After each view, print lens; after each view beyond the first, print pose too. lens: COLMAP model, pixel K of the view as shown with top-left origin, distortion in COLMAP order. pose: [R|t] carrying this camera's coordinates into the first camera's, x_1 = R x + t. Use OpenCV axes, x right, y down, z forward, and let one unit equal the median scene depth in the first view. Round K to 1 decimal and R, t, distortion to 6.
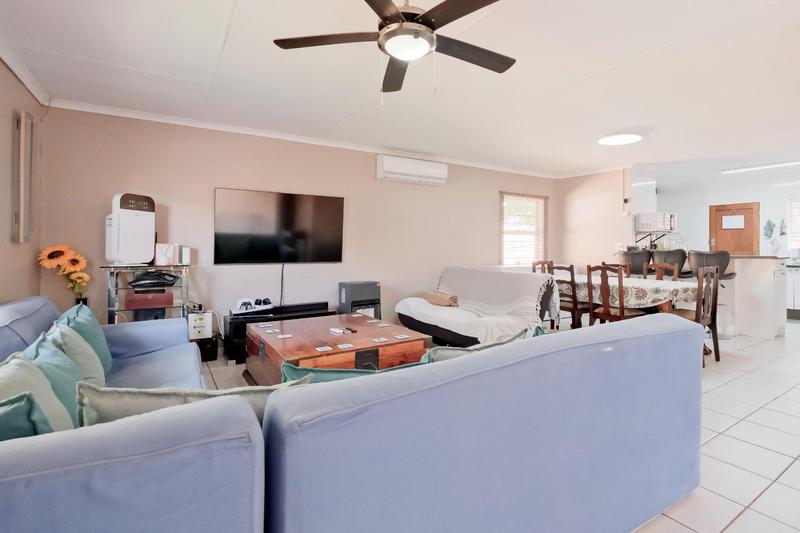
lens RADIAL K [[406.8, 0, 412.2], [0, 406.8, 249.1], [0, 0, 1]] dist [0.001042, 0.000296]
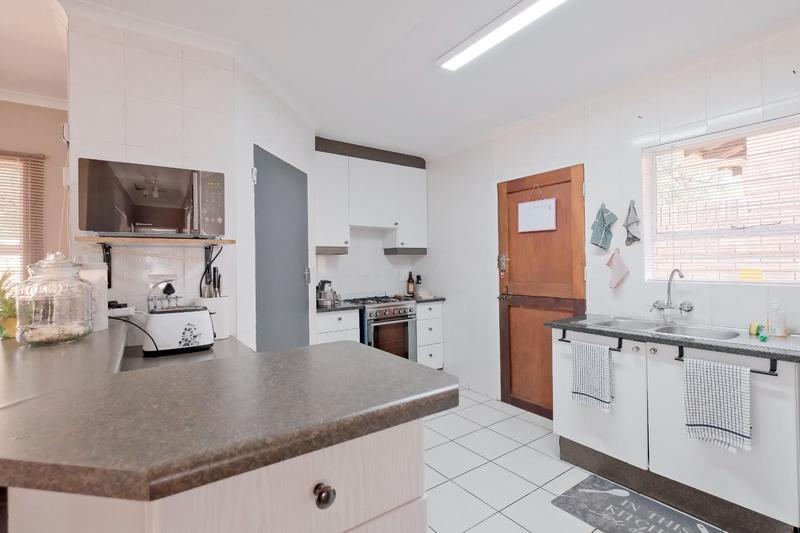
lens RADIAL K [[374.0, 0, 393.5], [0, 374.0, 261.3], [0, 0, 1]] dist [0.002800, -0.000965]
pose [[0.999600, -0.017513, 0.022200, 0.744103], [0.017762, 0.999781, -0.011075, -0.018841], [-0.022002, 0.011465, 0.999692, 0.717937]]
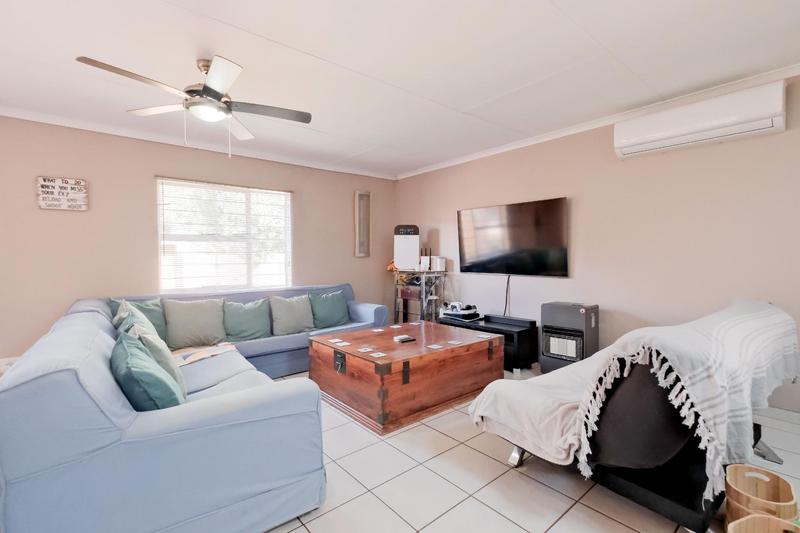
lens RADIAL K [[374.0, 0, 406.7], [0, 374.0, 261.8], [0, 0, 1]] dist [0.002800, -0.000965]
pose [[0.120360, 0.011499, -0.992664, 0.419409], [-0.001113, 0.999934, 0.011448, -0.005276], [0.992730, -0.000273, 0.120364, 0.476110]]
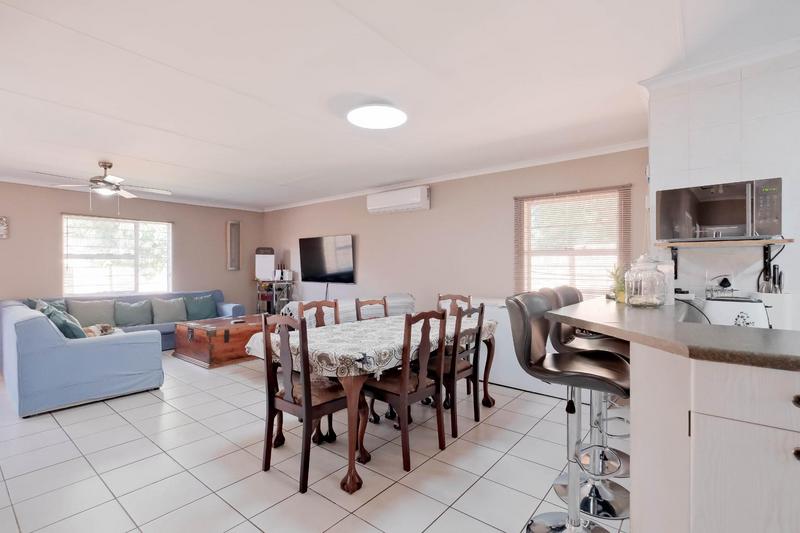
lens RADIAL K [[374.0, 0, 403.5], [0, 374.0, 264.9], [0, 0, 1]] dist [0.002800, -0.000965]
pose [[0.306458, -0.006246, -0.951864, 0.813294], [-0.004680, 0.999956, -0.008068, -0.015855], [0.951873, 0.006928, 0.306415, 0.624983]]
